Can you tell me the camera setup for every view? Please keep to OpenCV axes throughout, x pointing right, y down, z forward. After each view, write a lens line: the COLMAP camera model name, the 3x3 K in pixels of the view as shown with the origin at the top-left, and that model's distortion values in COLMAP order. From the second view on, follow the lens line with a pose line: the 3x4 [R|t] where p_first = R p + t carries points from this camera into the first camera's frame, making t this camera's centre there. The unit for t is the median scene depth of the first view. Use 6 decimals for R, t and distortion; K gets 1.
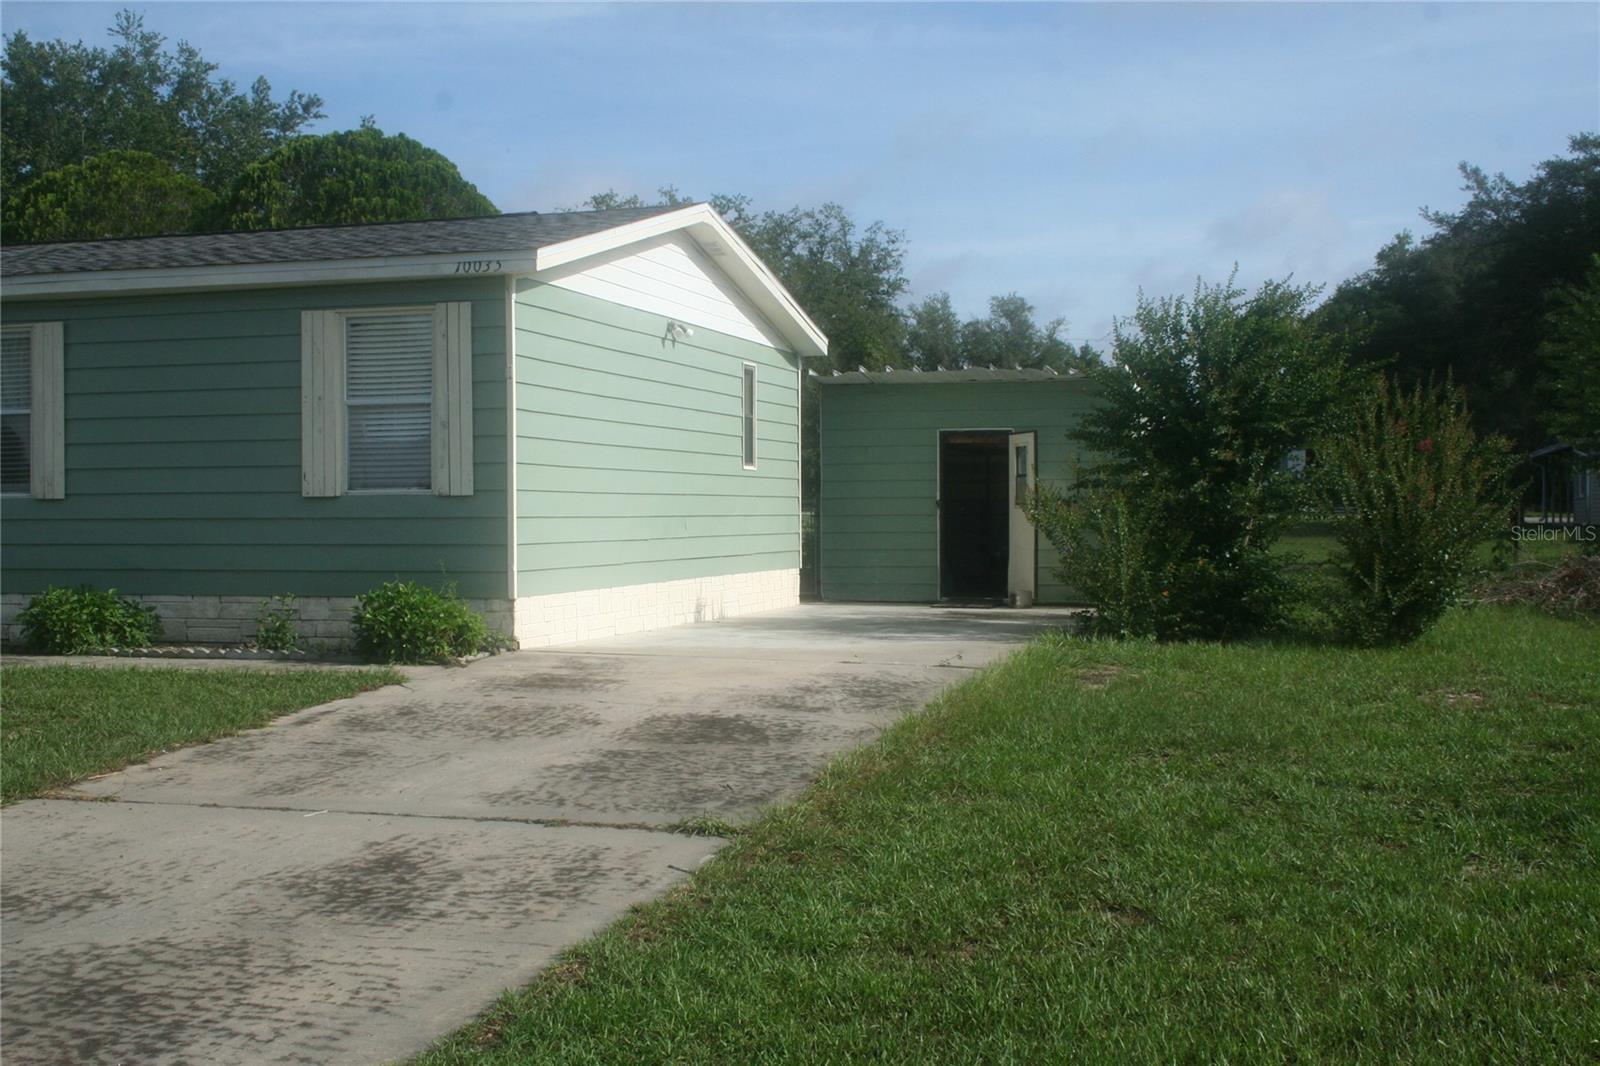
lens RADIAL K [[1834.9, 0, 800.0], [0, 1834.9, 533.0], [0, 0, 1]] dist [-0.147380, 0.196221]
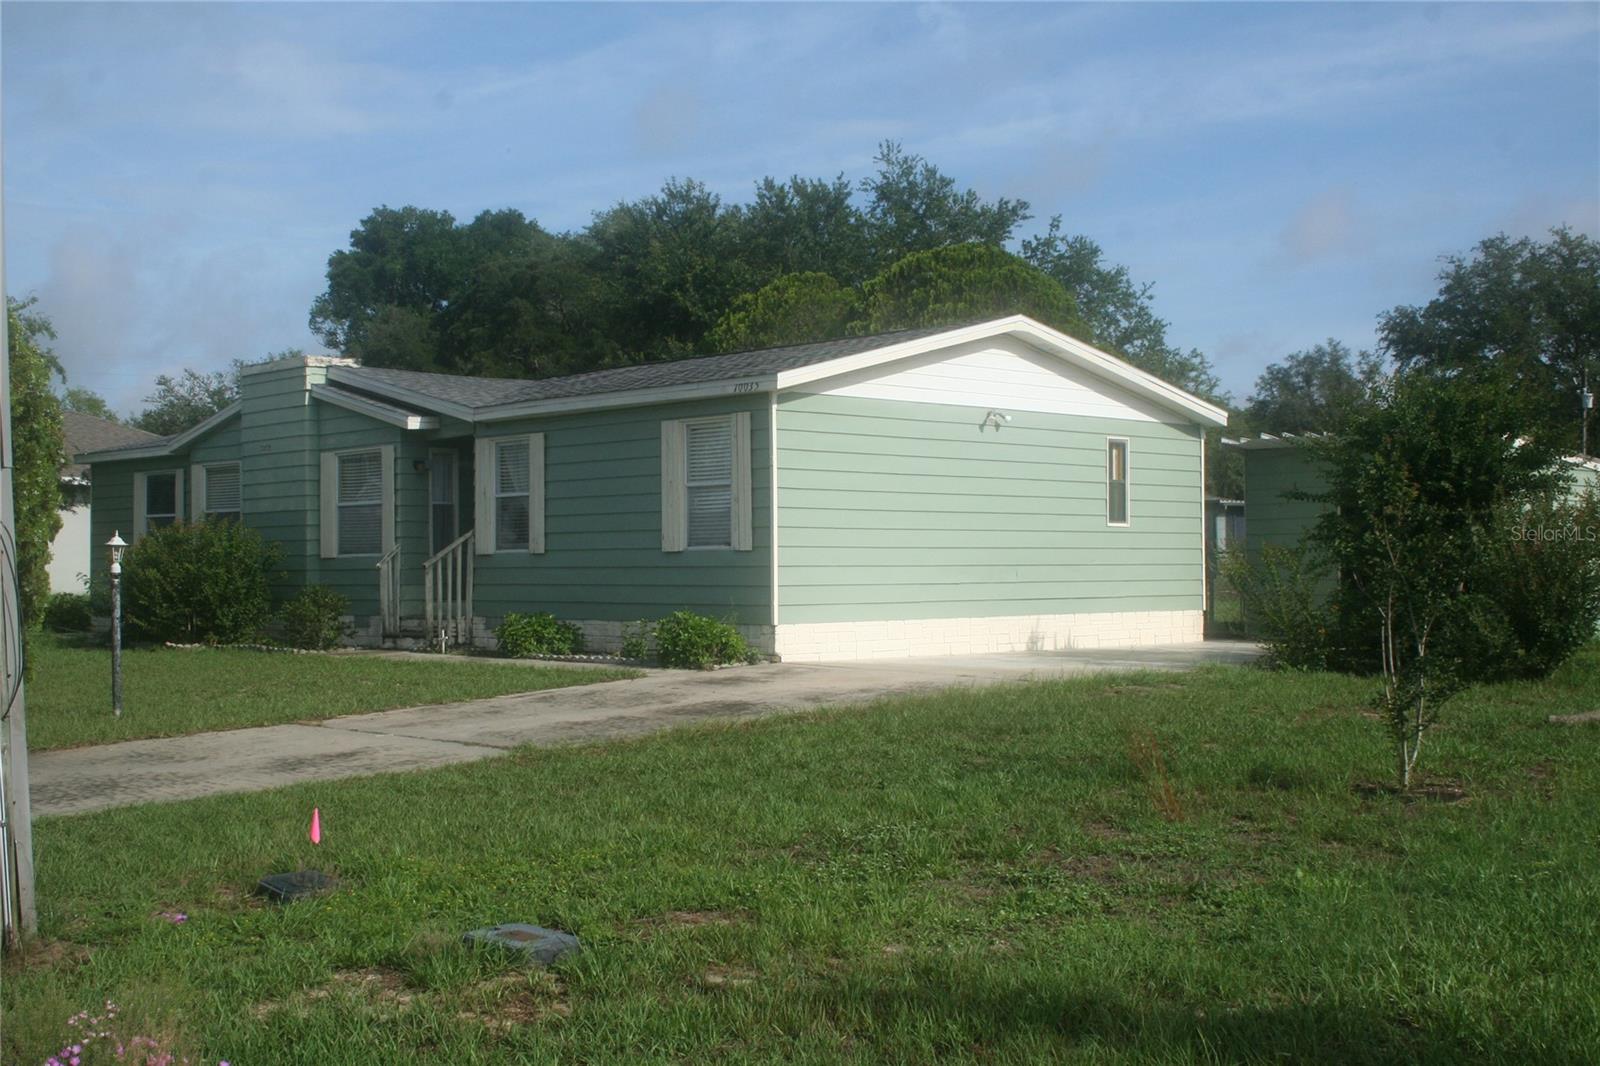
lens RADIAL K [[1834.9, 0, 800.0], [0, 1834.9, 533.0], [0, 0, 1]] dist [-0.147380, 0.196221]
pose [[0.856962, -0.009739, -0.515288, 0.555857], [-0.004116, 0.999660, -0.025738, 0.001869], [0.515364, 0.024178, 0.856630, -0.173646]]
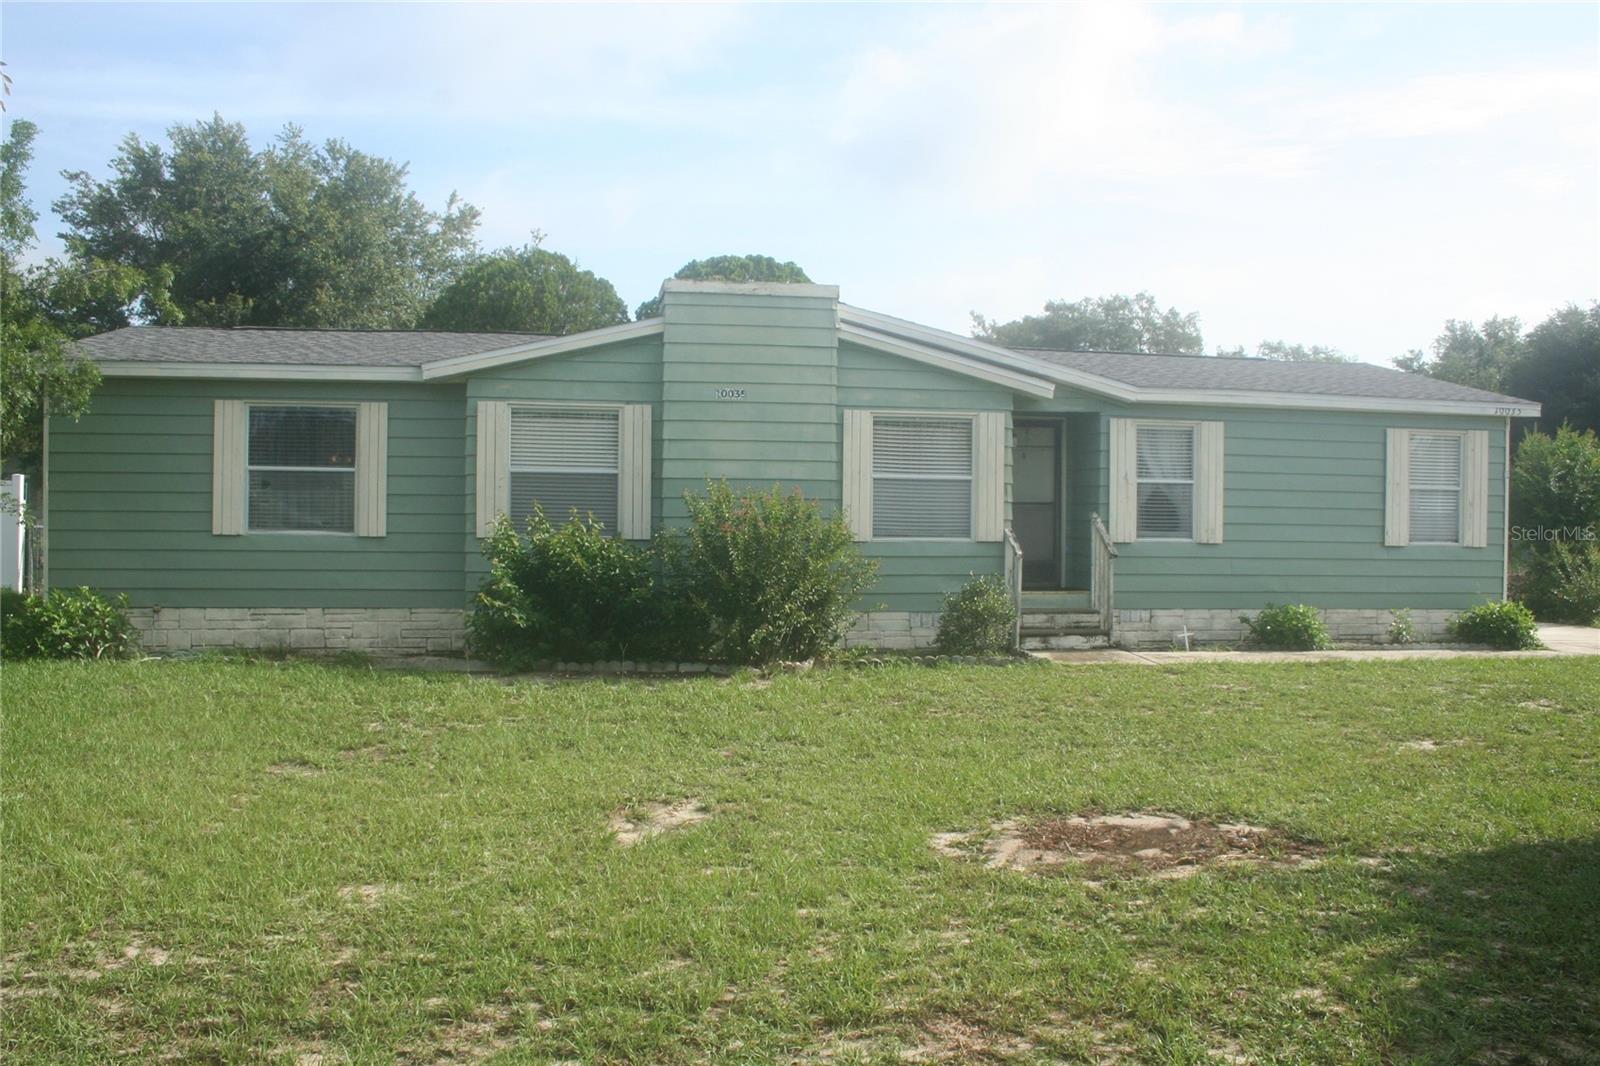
lens RADIAL K [[1185.4, 0, 792.8], [0, 1185.4, 552.2], [0, 0, 1]] dist [-0.099560, -0.000559]
pose [[0.932429, 0.014873, 0.361046, -1.107291], [-0.009929, 0.999830, -0.015545, 0.005938], [-0.361216, 0.010910, 0.932418, 0.253461]]
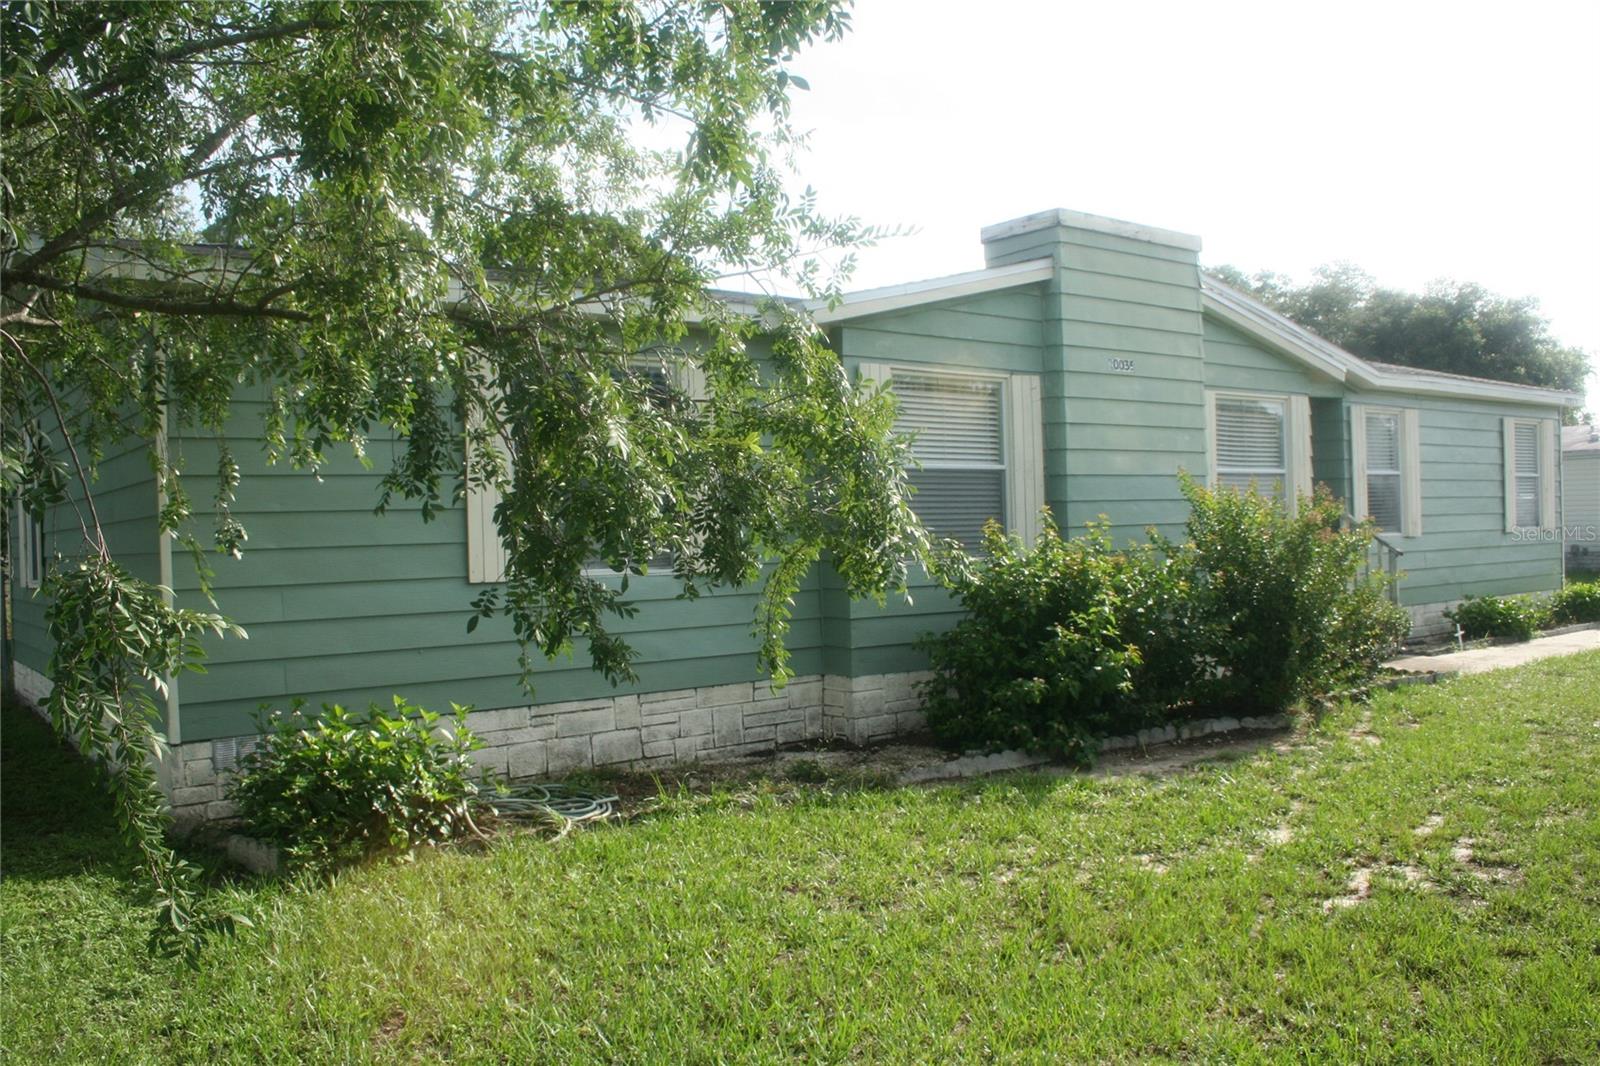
lens RADIAL K [[1379.3, 0, 800.0], [0, 1379.3, 533.0], [0, 0, 1]] dist [-0.154733, -0.003107]
pose [[0.631285, -0.010041, 0.775486, -1.560766], [0.036401, 0.999198, -0.016695, -0.022780], [-0.774697, 0.038768, 0.631144, 0.745179]]
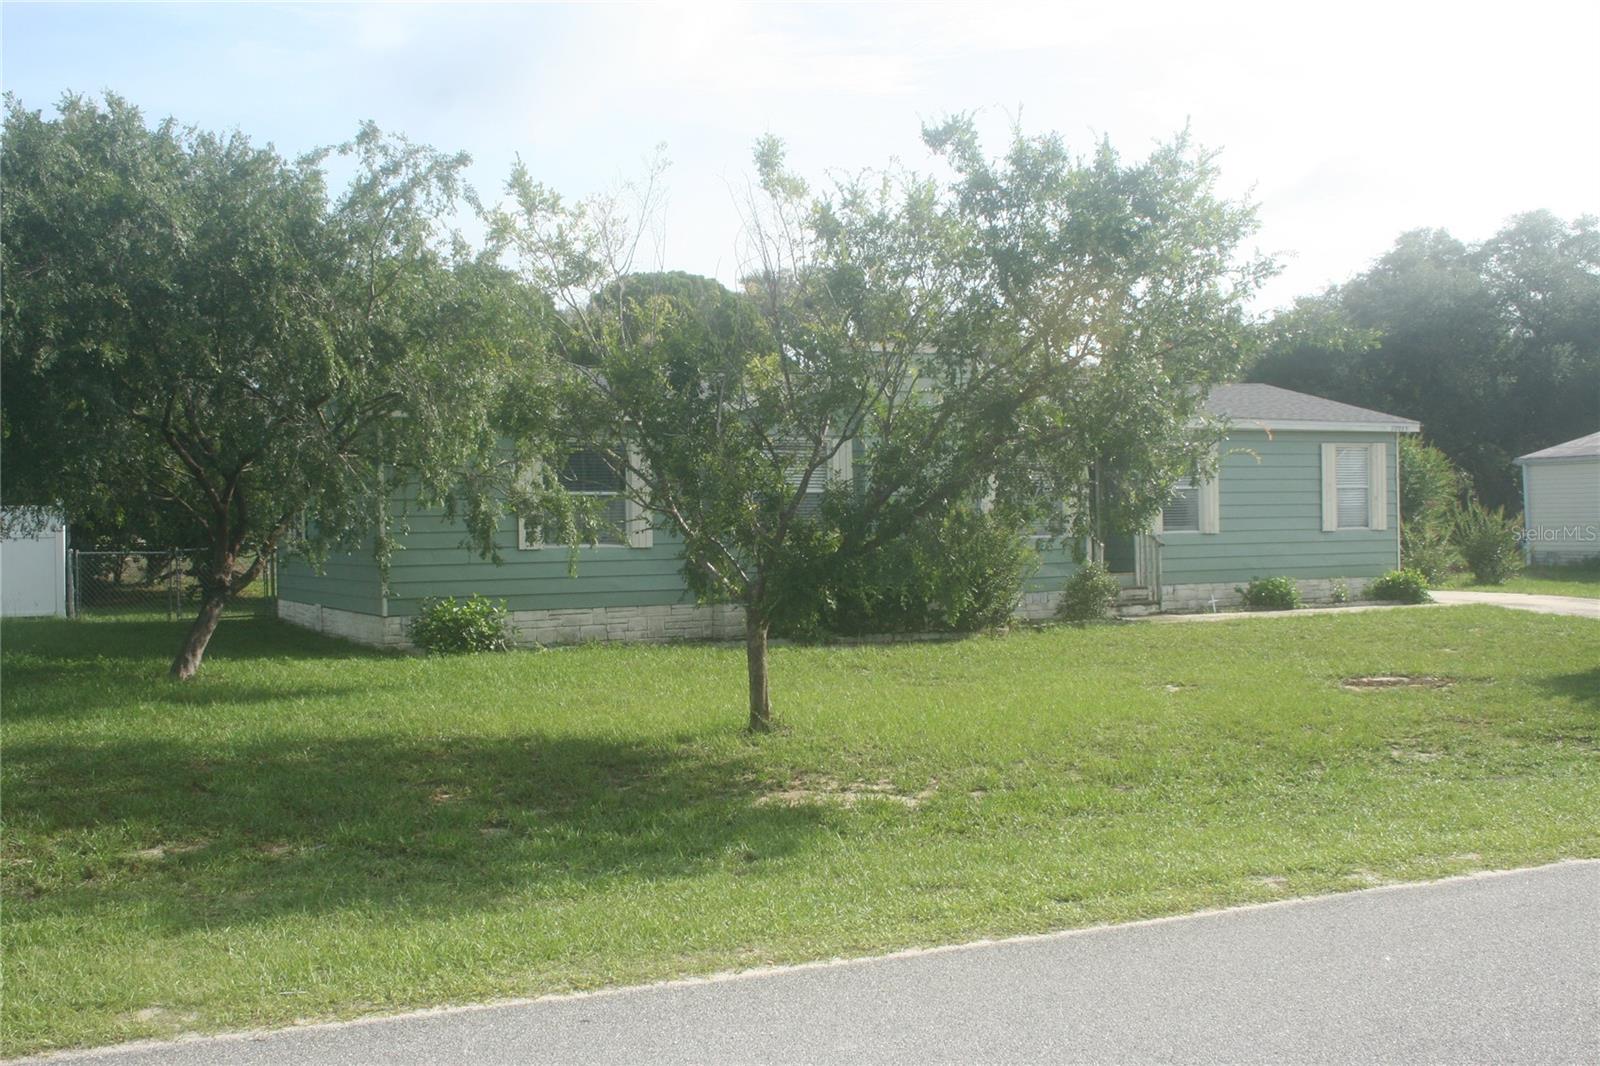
lens RADIAL K [[1807.5, 0, 800.0], [0, 1807.5, 533.0], [0, 0, 1]] dist [-0.189482, 0.003006]
pose [[0.764672, -0.008801, 0.644360, -2.050079], [0.022086, 0.999677, -0.012556, -0.005682], [-0.644042, 0.023832, 0.764619, -0.180833]]
